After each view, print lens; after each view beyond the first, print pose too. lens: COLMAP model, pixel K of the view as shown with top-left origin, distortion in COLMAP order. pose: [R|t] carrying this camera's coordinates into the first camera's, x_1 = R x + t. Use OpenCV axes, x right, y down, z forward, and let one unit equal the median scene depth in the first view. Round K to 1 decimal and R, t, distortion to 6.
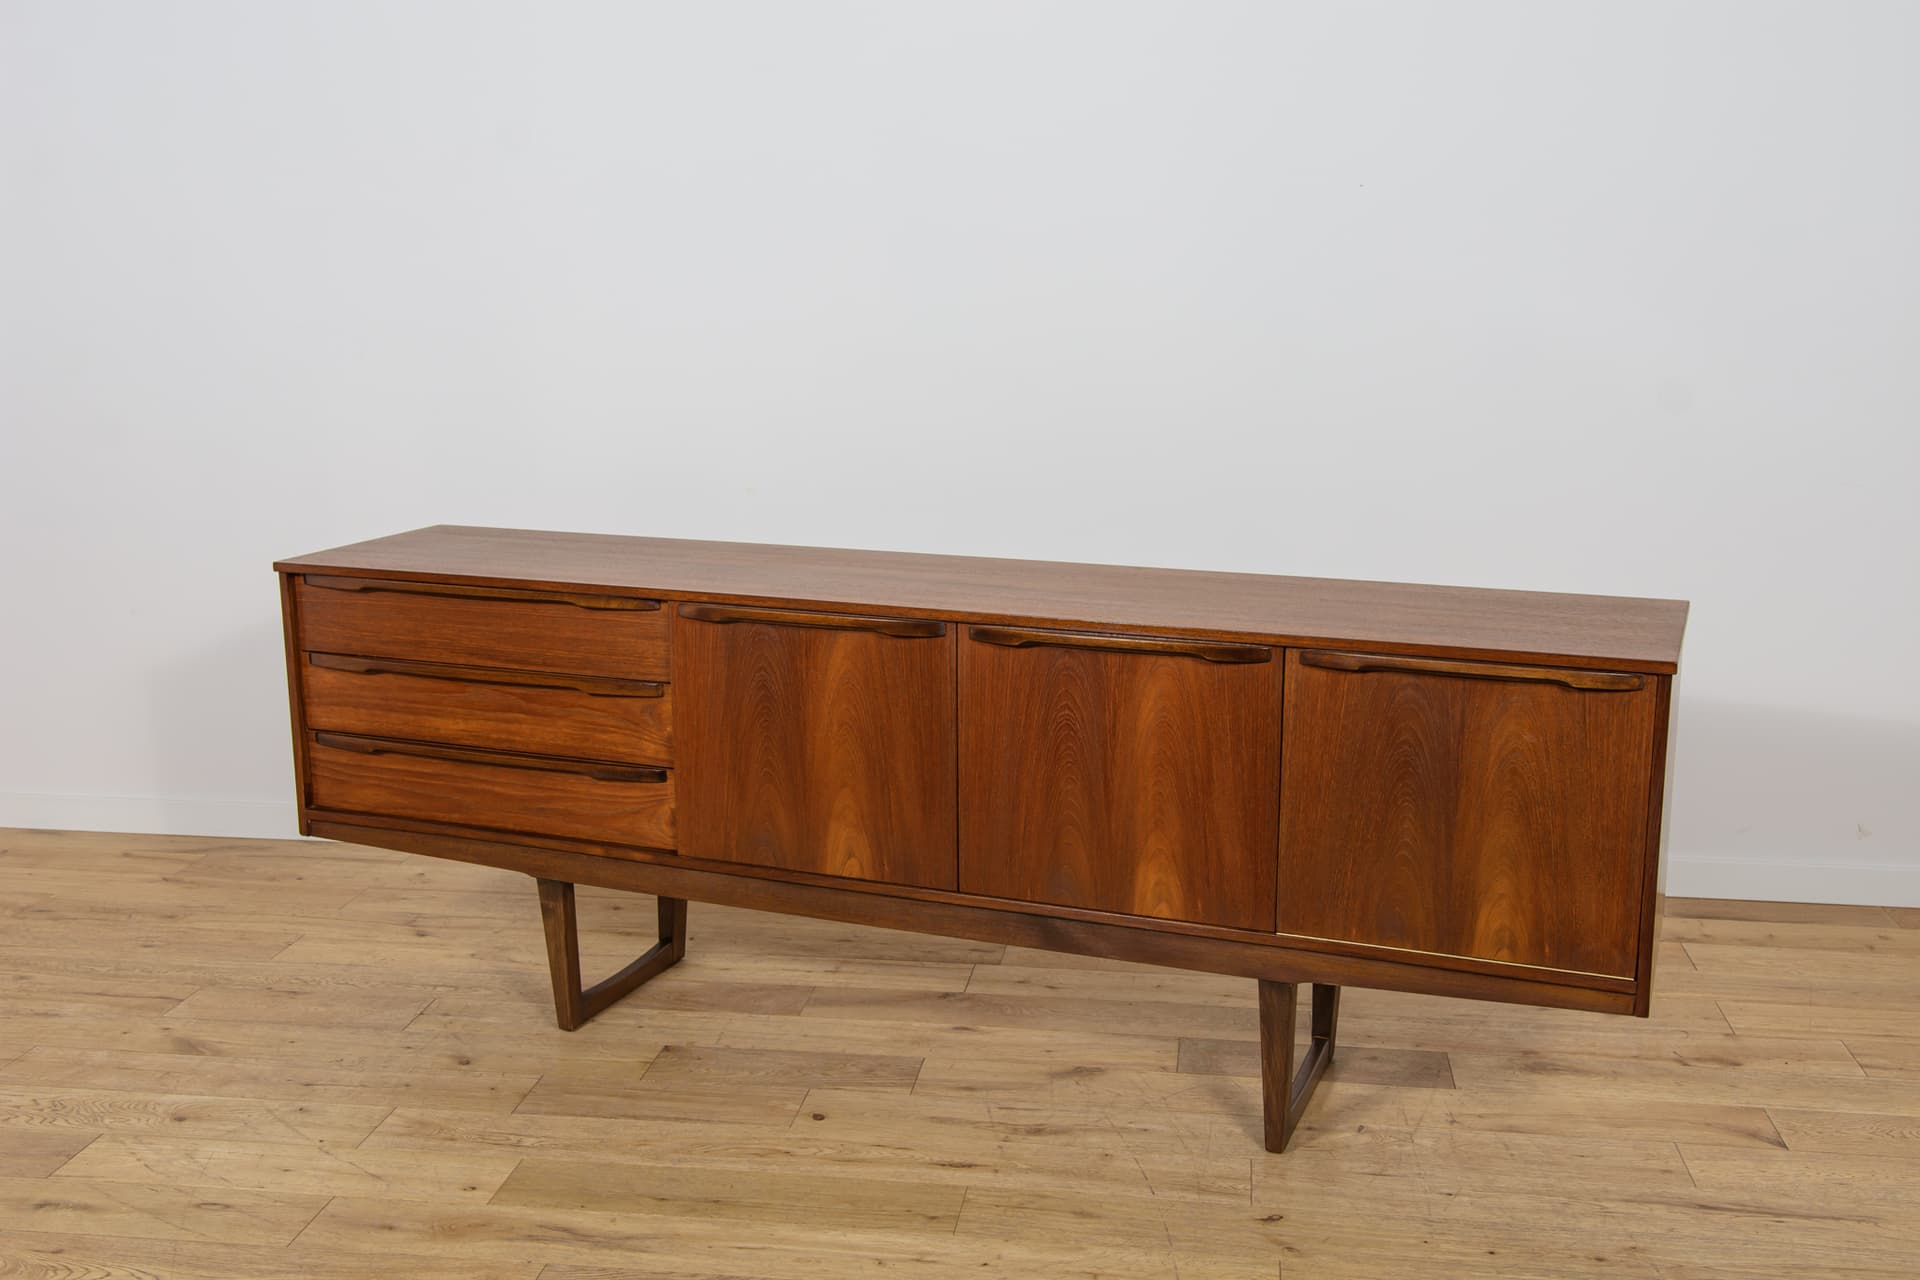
lens RADIAL K [[1996.0, 0, 946.5], [0, 1996.0, 621.7], [0, 0, 1]] dist [0.032778, 0.000000]
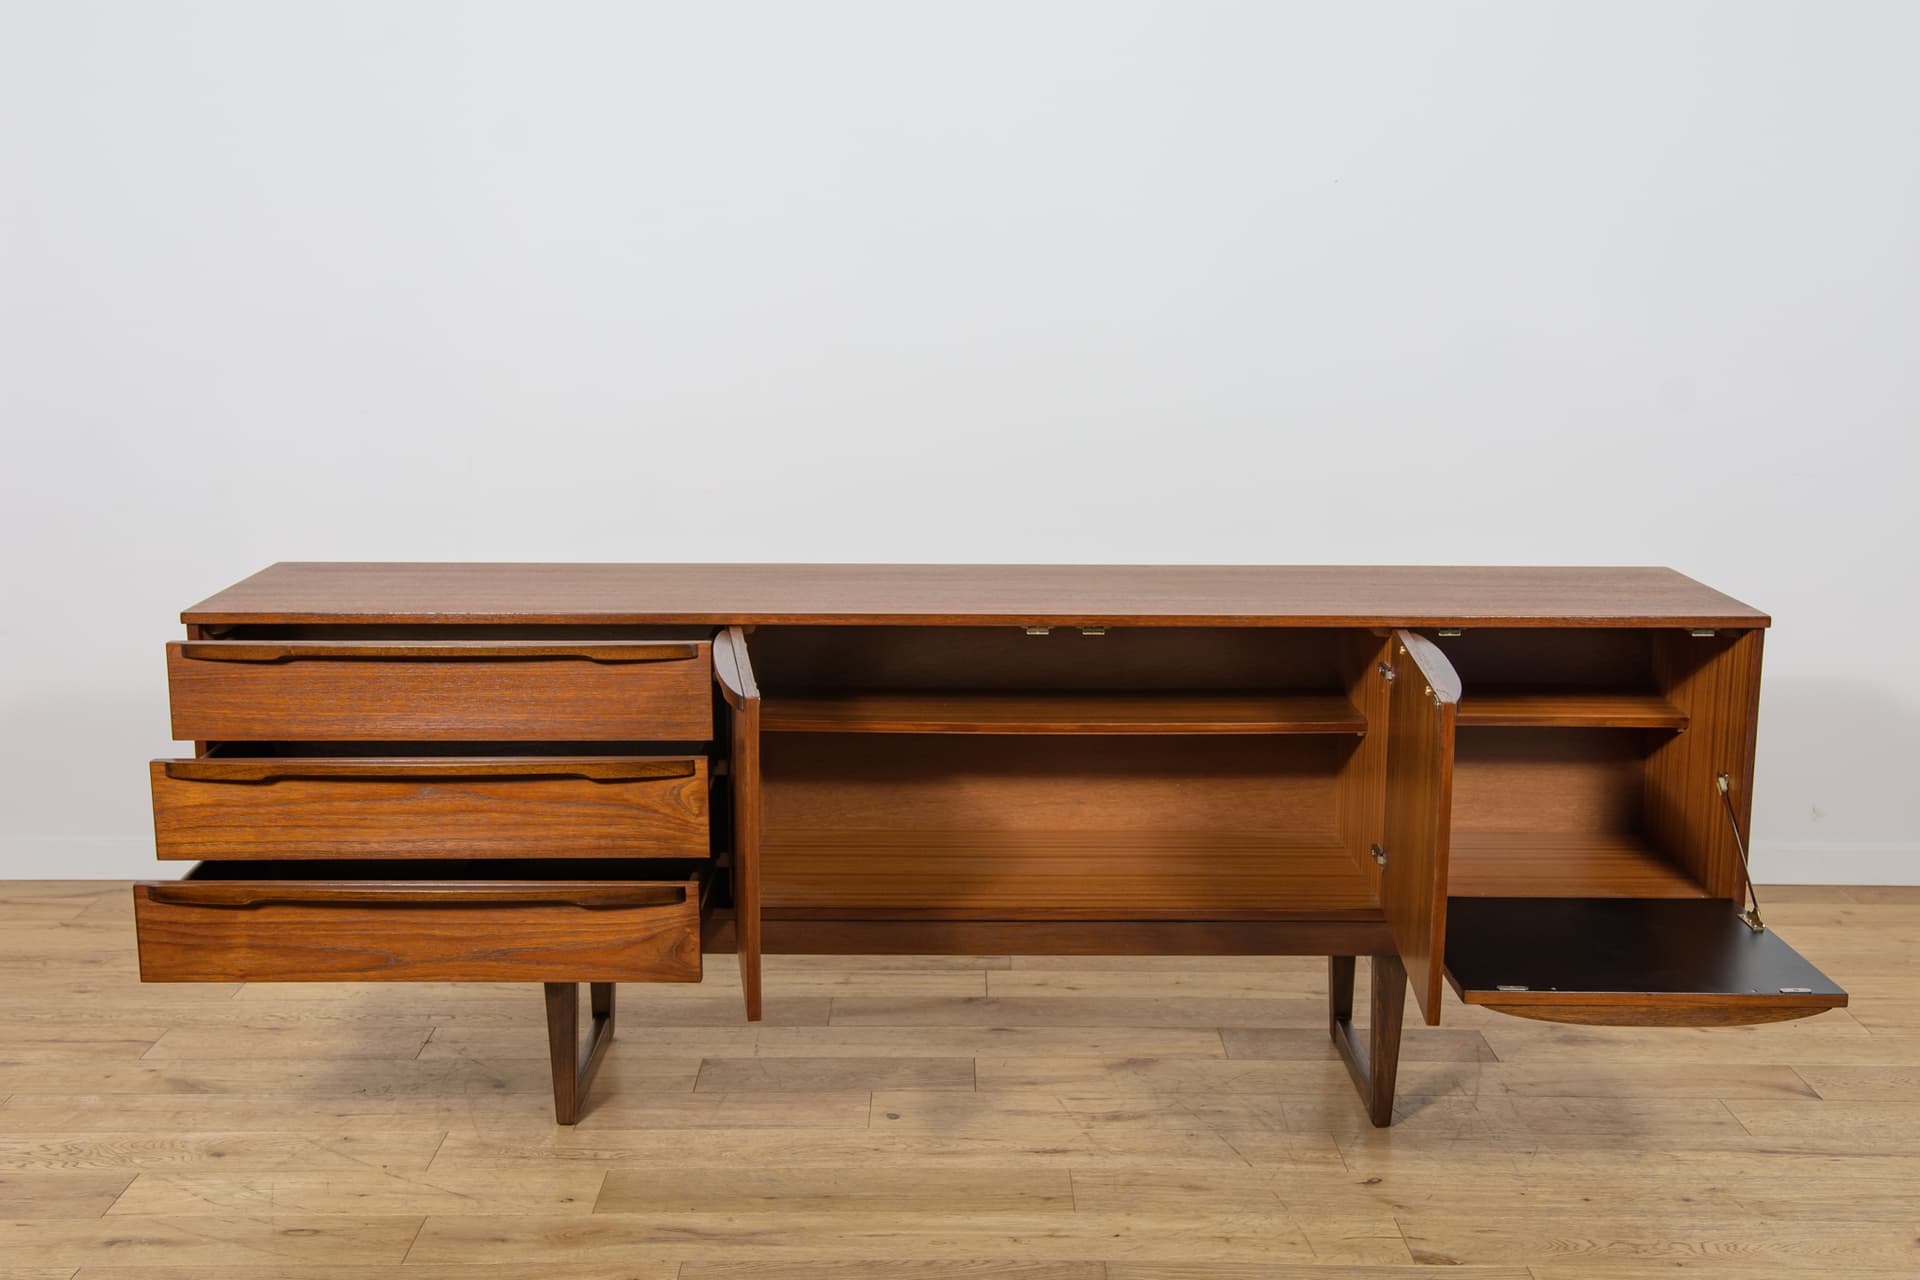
lens RADIAL K [[2251.4, 0, 951.0], [0, 2251.4, 659.0], [0, 0, 1]] dist [0.079629, 0.000000]
pose [[0.988563, -0.019749, 0.149508, -0.203001], [0.019983, 0.999800, -0.000068, 0.022841], [-0.149477, 0.003055, 0.988761, -0.111555]]
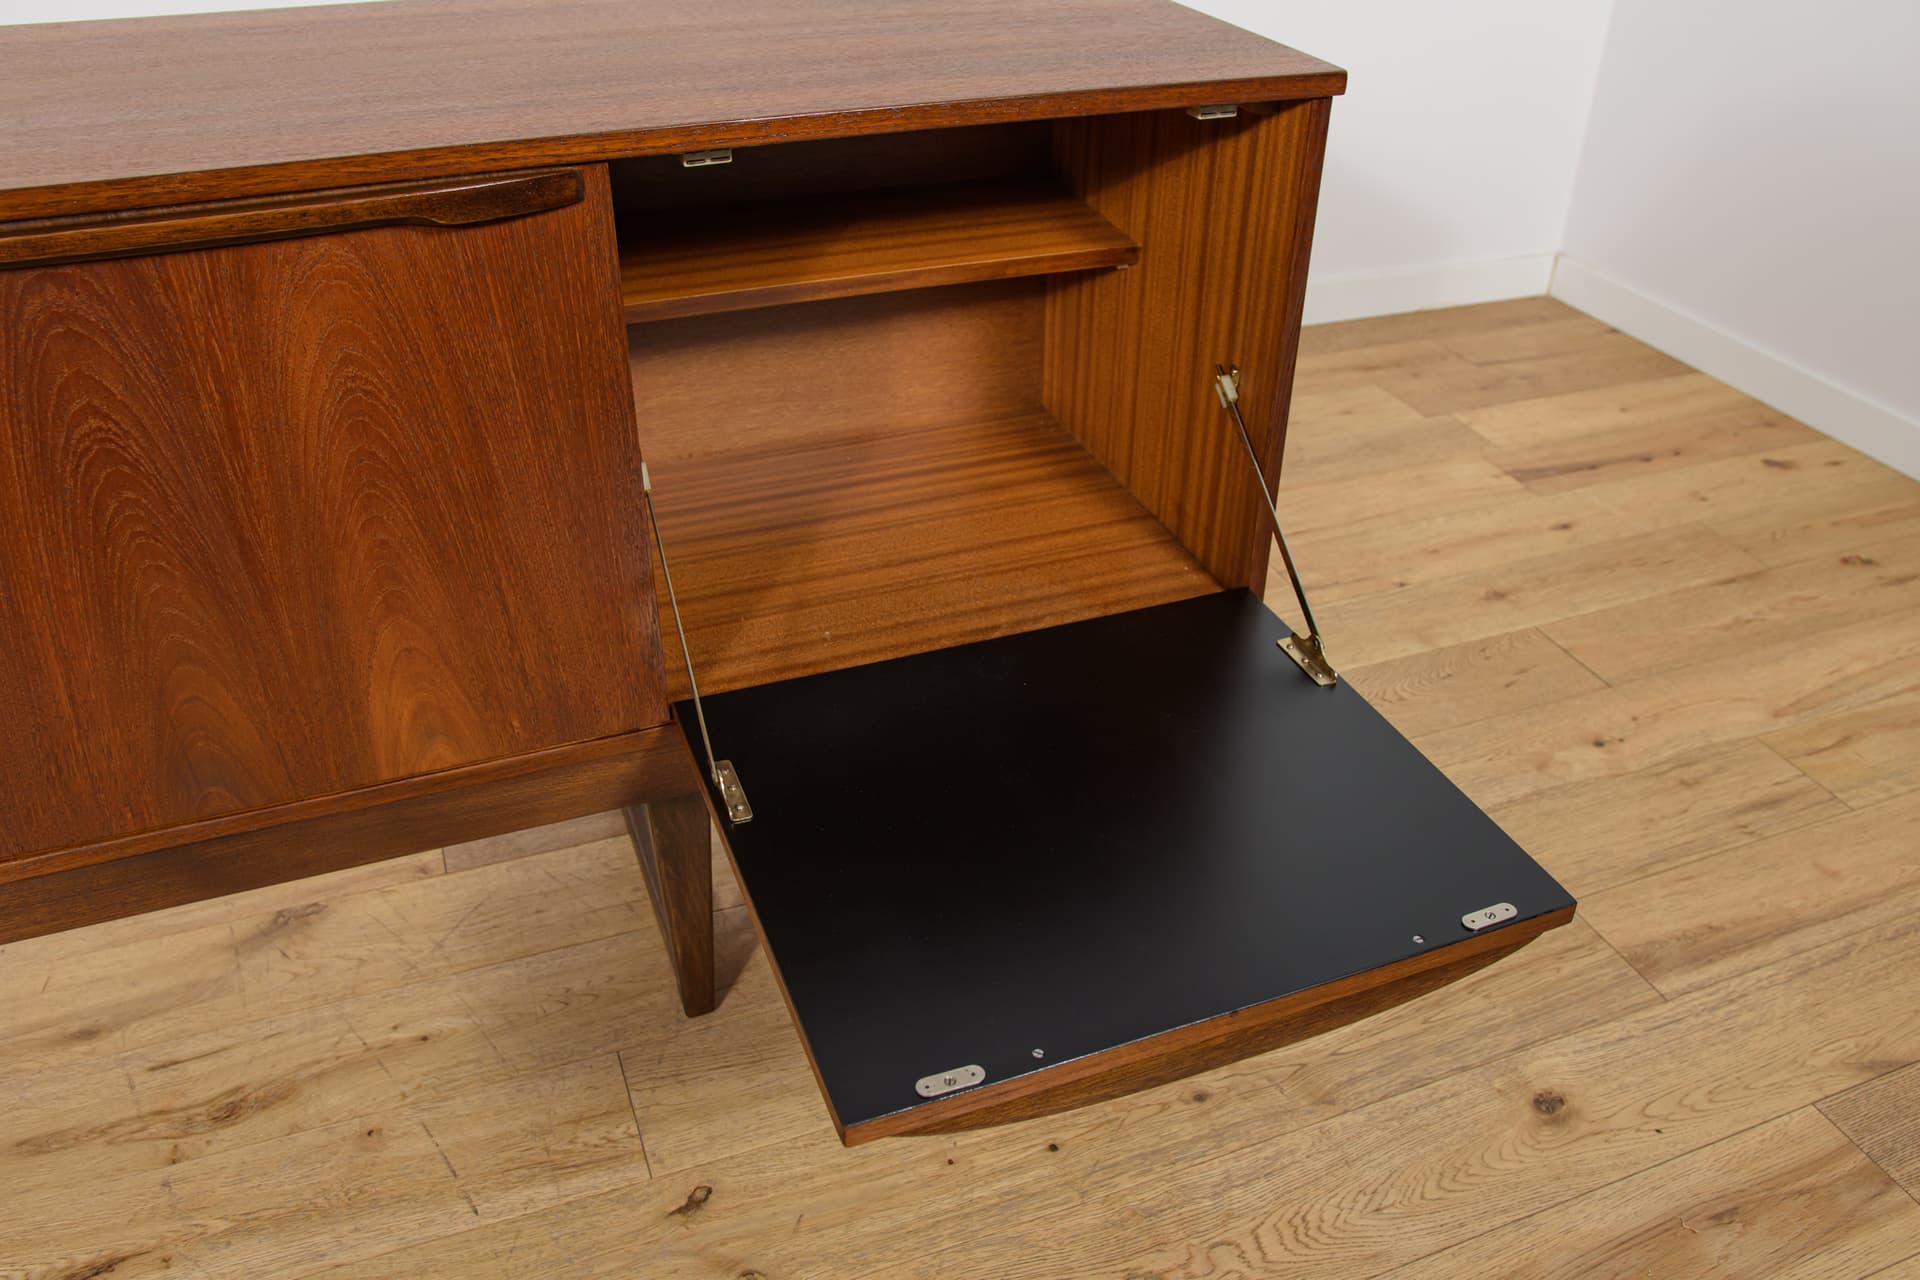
lens RADIAL K [[1535.0, 0, 983.4], [0, 1535.0, 652.8], [0, 0, 1]] dist [-0.088605, 0.050434]
pose [[0.864223, -0.261450, 0.429840, 0.081213], [0.075594, 0.912149, 0.402827, -0.013643], [-0.497398, -0.315639, 0.808064, 0.604585]]
